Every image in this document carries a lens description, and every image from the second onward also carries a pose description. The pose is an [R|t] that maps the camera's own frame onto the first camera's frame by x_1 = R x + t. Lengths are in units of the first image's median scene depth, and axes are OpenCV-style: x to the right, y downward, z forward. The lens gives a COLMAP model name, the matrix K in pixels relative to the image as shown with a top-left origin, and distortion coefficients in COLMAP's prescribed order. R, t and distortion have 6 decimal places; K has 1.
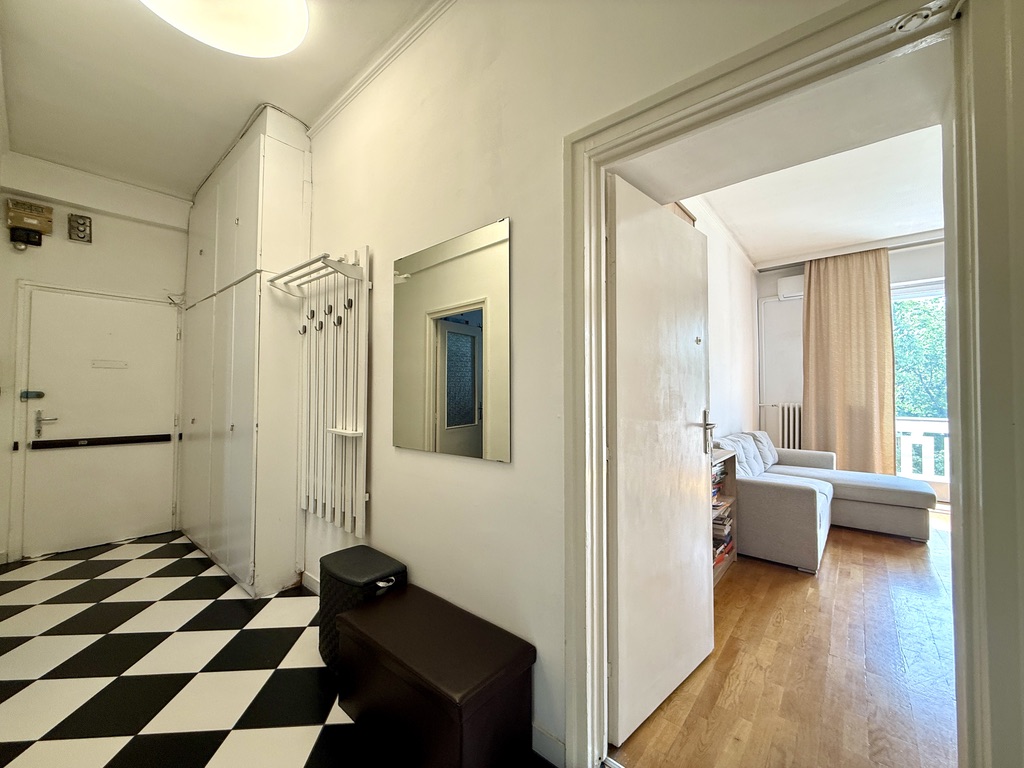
lens RADIAL K [[406.5, 0, 506.5], [0, 406.5, 386.1], [0, 0, 1]] dist [-0.003250, -0.000544]
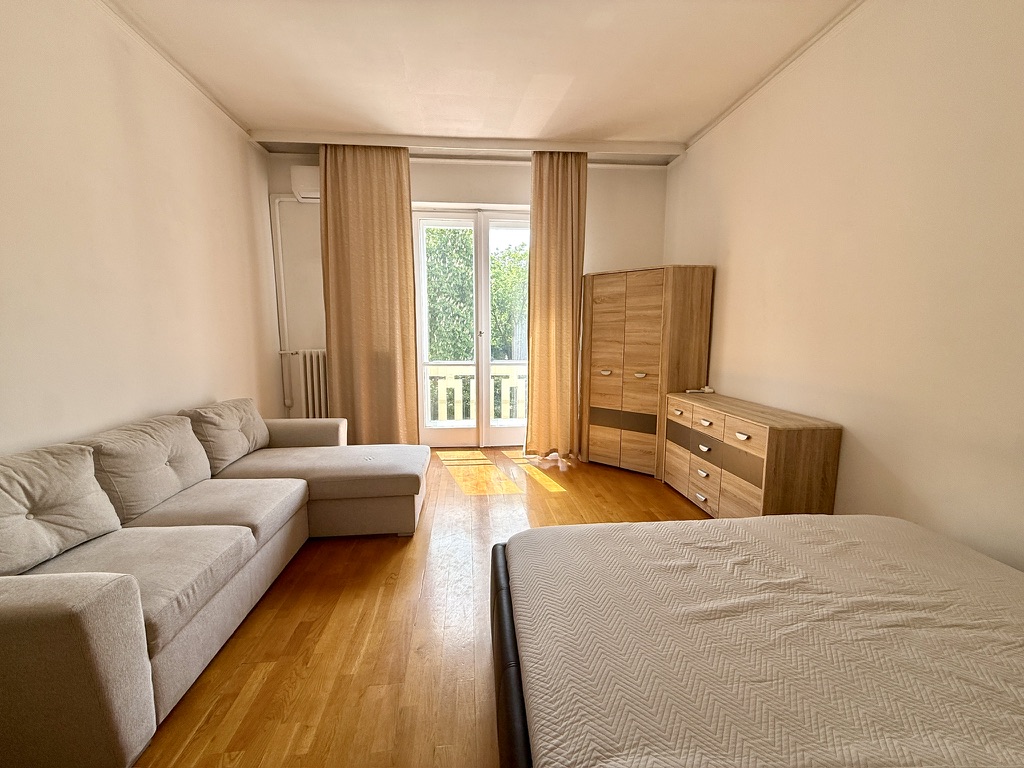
lens RADIAL K [[406.5, 0, 506.4], [0, 406.5, 382.5], [0, 0, 1]] dist [-0.003250, -0.000544]
pose [[0.689039, -0.091595, 0.718912, 0.422812], [-0.017608, 0.989573, 0.142955, -0.009902], [-0.724510, -0.111160, 0.680242, 0.253122]]
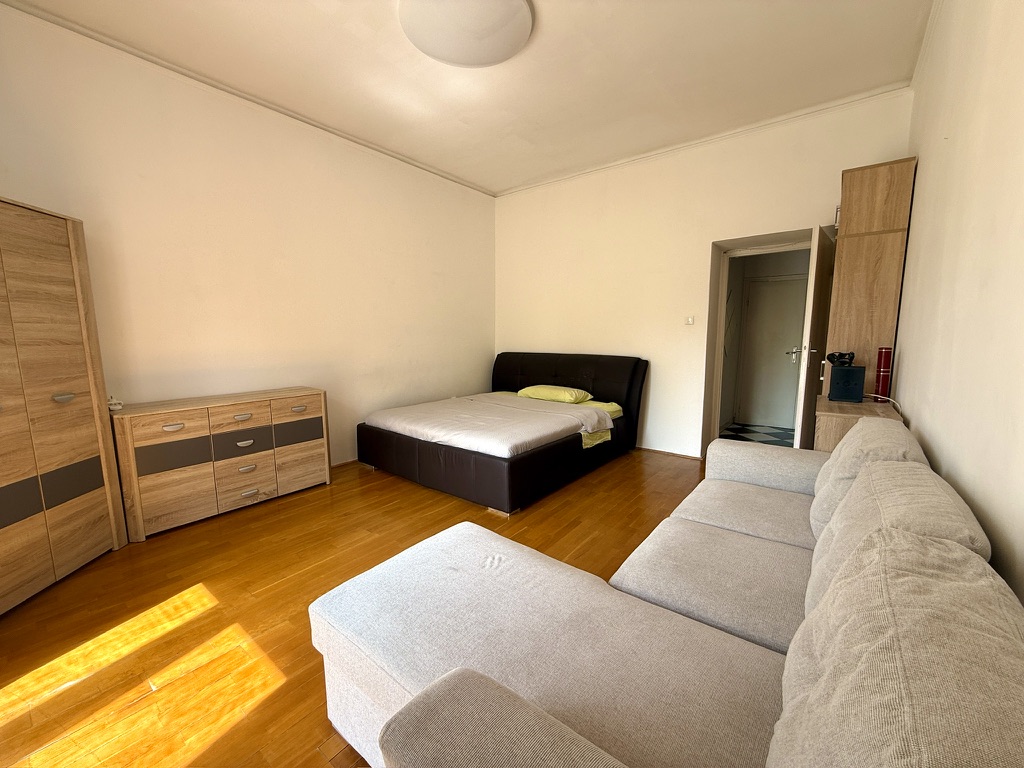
lens RADIAL K [[406.5, 0, 510.7], [0, 406.5, 381.8], [0, 0, 1]] dist [-0.003250, -0.000544]
pose [[-0.998486, 0.008241, -0.054385, 0.672439], [0.003379, 0.996035, 0.088897, 0.023584], [0.054902, 0.088578, -0.994555, 0.986247]]
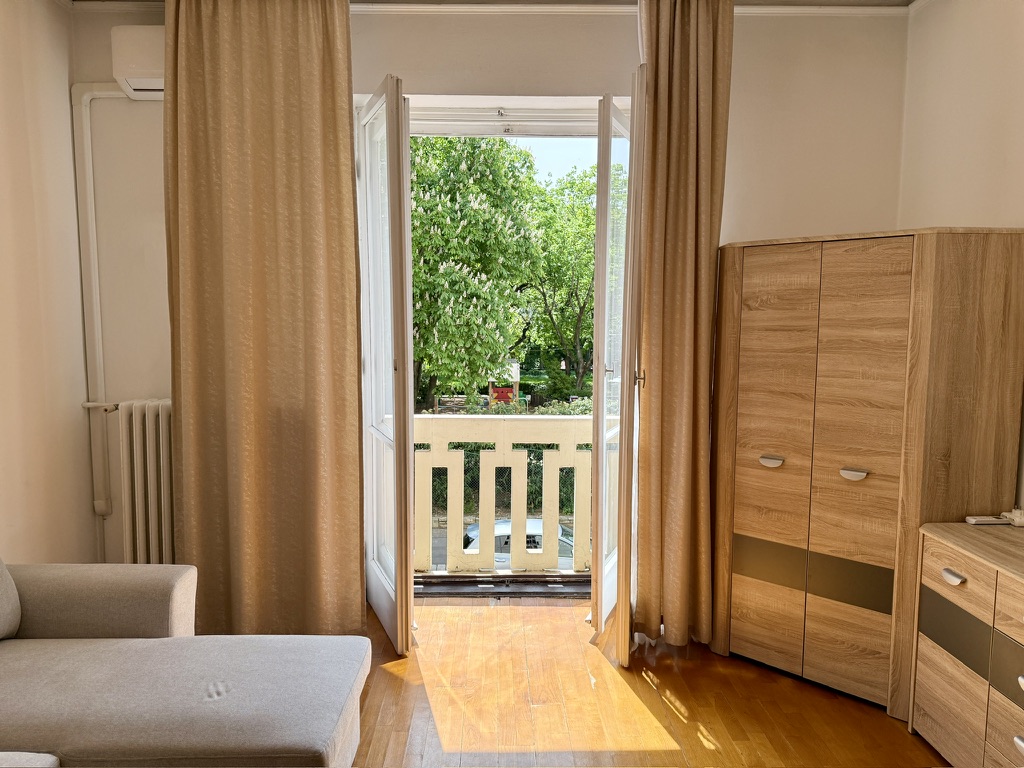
lens RADIAL K [[717.2, 0, 511.6], [0, 717.2, 387.3], [0, 0, 1]] dist [0.019915, -0.023365]
pose [[0.741498, -0.062874, 0.668003, 0.534669], [-0.021110, 0.992921, 0.116888, -0.051031], [-0.670623, -0.100774, 0.734922, 0.343784]]
